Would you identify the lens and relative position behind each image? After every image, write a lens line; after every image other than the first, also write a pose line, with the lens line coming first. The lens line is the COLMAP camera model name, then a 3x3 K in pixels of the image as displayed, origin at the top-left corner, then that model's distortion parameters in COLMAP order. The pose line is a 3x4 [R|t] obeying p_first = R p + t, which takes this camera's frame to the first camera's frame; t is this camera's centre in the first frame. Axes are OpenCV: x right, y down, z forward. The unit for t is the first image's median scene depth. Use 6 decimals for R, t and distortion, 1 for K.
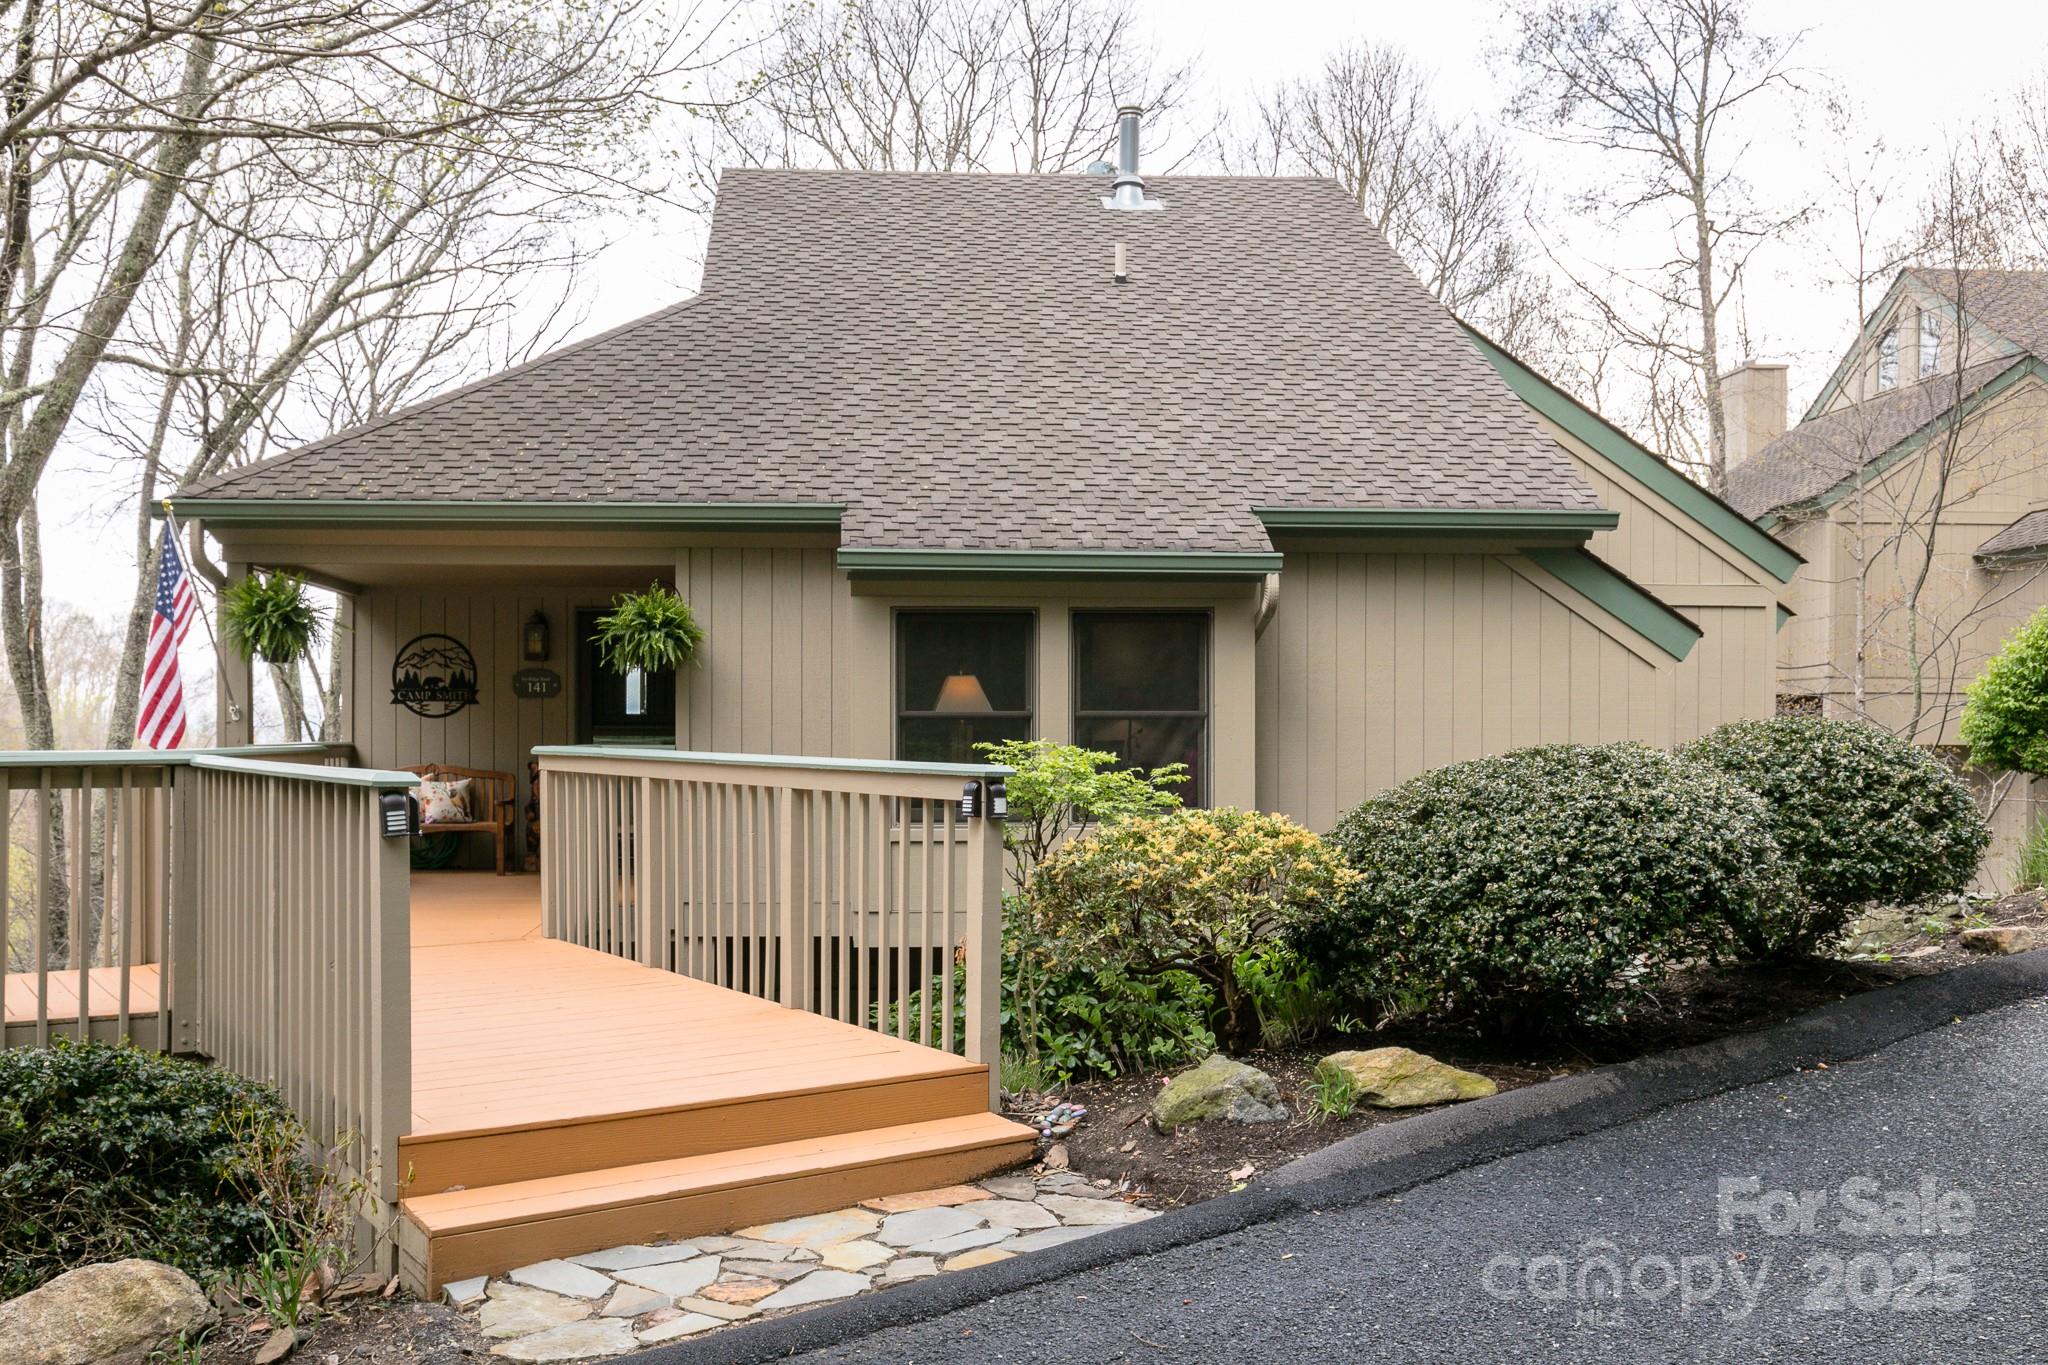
lens RADIAL K [[1784.5, 0, 1024.6], [0, 1784.5, 692.9], [0, 0, 1]] dist [0.005358, -0.015064]
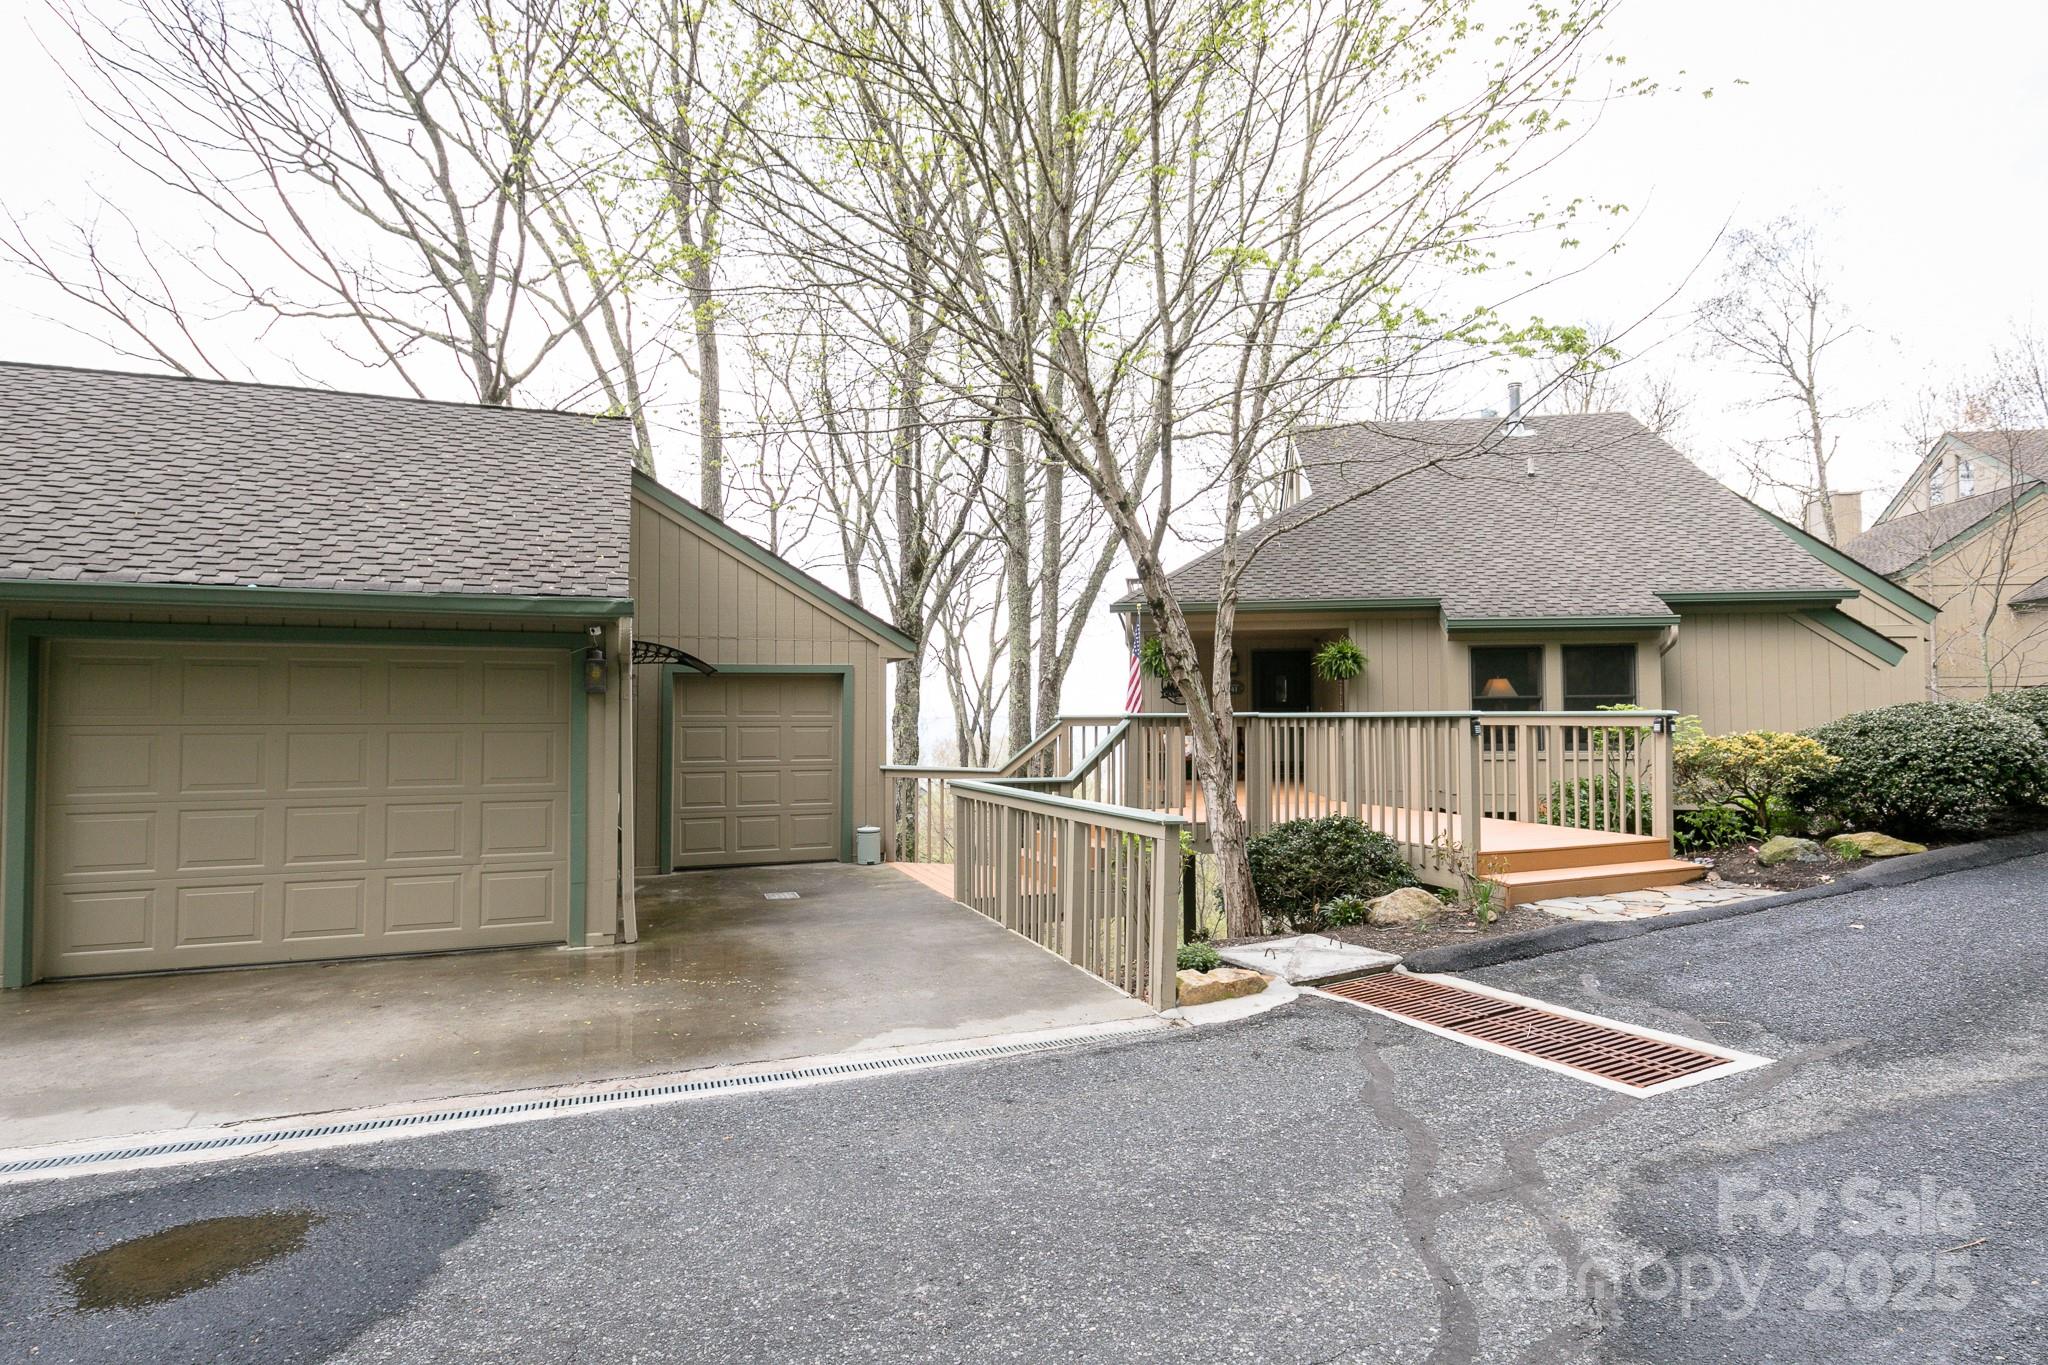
lens RADIAL K [[1097.8, 0, 1021.6], [0, 1097.8, 671.3], [0, 0, 1]] dist [0.000386, 0.000149]
pose [[0.982078, -0.015077, -0.187870, -0.343641], [0.009879, 0.999543, -0.028571, 0.012755], [0.188215, 0.026203, 0.981778, -0.342609]]
